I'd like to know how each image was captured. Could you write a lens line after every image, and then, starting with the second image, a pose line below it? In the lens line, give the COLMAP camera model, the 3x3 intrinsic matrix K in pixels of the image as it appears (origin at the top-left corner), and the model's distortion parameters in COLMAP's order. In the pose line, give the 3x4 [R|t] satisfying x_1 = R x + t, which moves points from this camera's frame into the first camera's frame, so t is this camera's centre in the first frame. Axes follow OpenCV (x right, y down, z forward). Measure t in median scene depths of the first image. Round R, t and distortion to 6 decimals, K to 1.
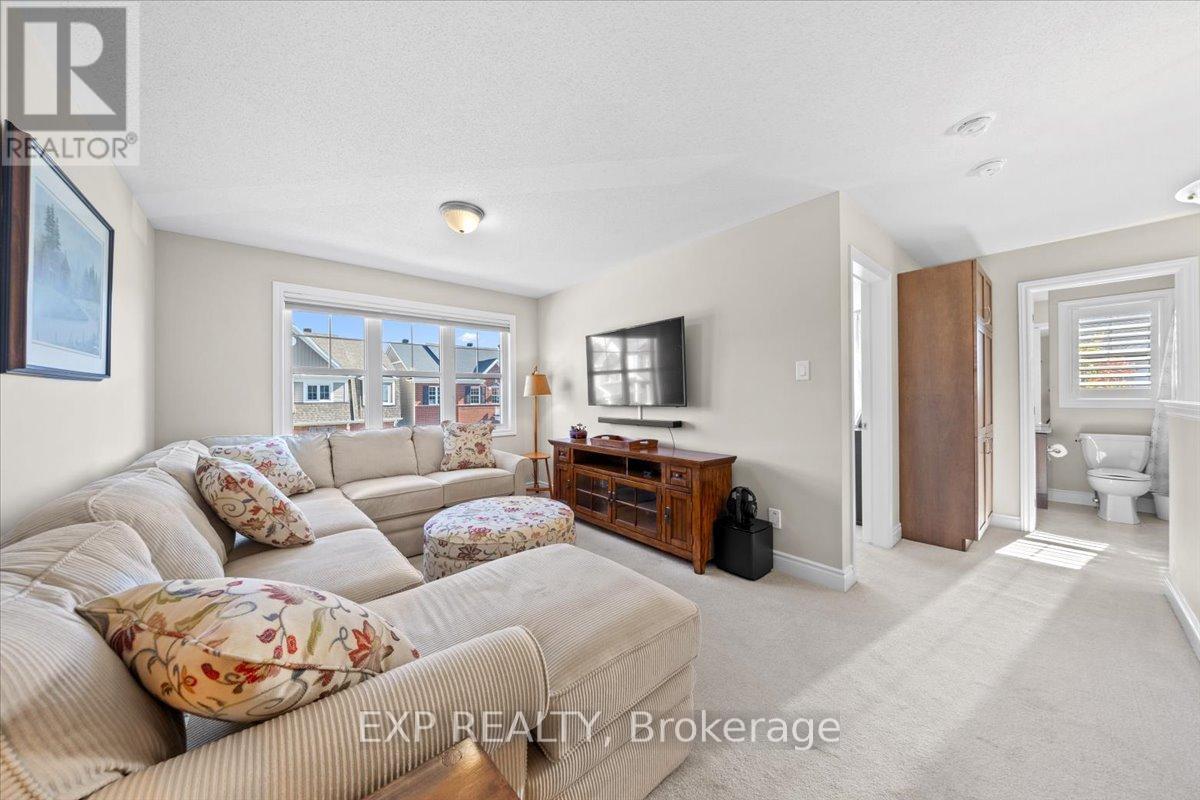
lens RADIAL K [[377.3, 0, 598.4], [0, 377.3, 396.4], [0, 0, 1]] dist [-0.001408, -0.000671]
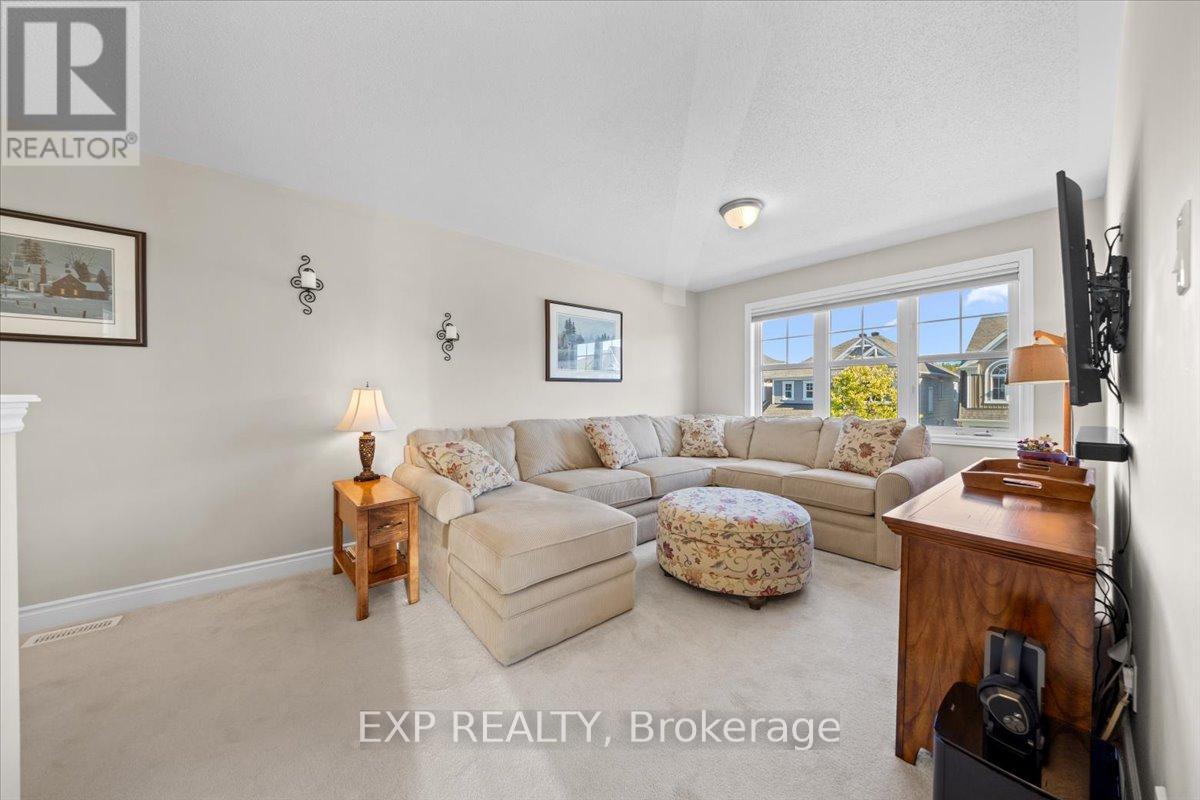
lens RADIAL K [[402.6, 0, 618.1], [0, 402.6, 396.6], [0, 0, 1]] dist [0.001914, -0.000143]
pose [[0.036806, 0.011878, -0.999252, 0.680867], [0.004676, 0.999916, 0.012058, 0.011509], [0.999311, -0.005116, 0.036748, 0.565575]]
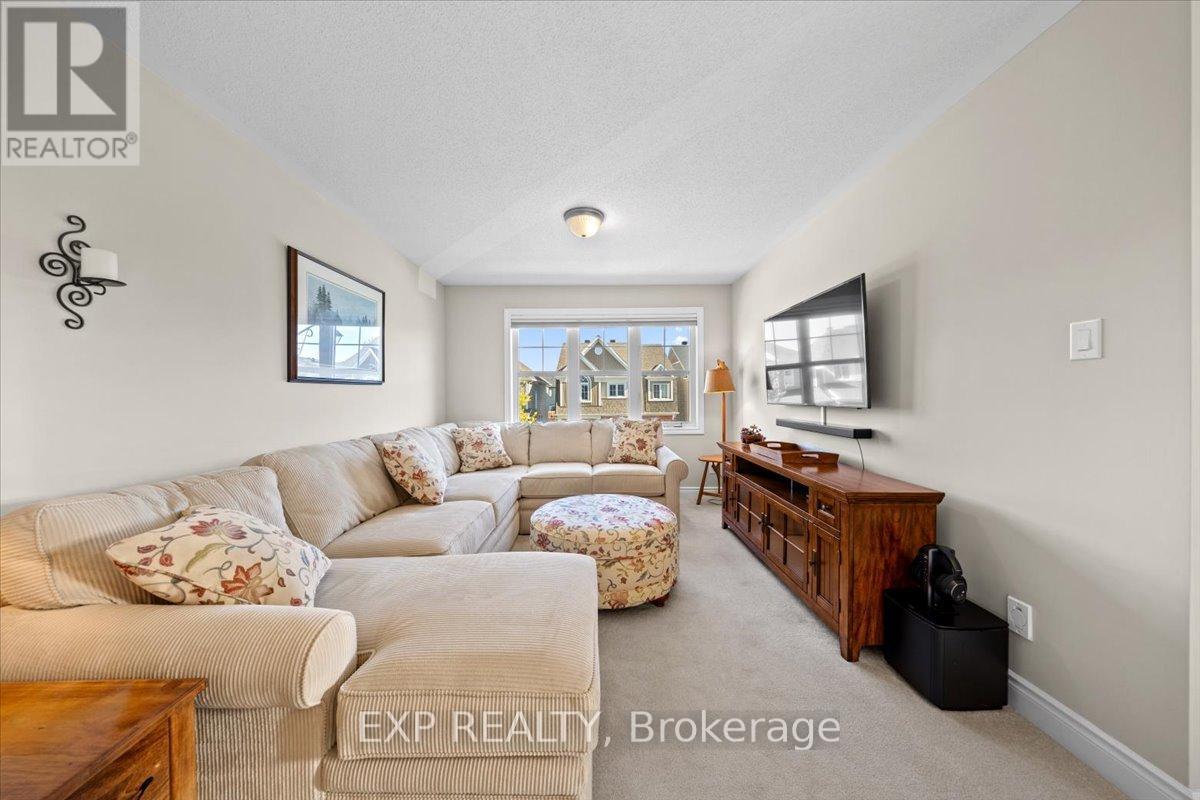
lens RADIAL K [[377.3, 0, 606.2], [0, 377.3, 398.6], [0, 0, 1]] dist [-0.001408, -0.000671]
pose [[0.780368, 0.007085, -0.625280, 0.315272], [0.002027, 0.999902, 0.013859, -0.000544], [0.625317, -0.012083, 0.780277, 0.198010]]
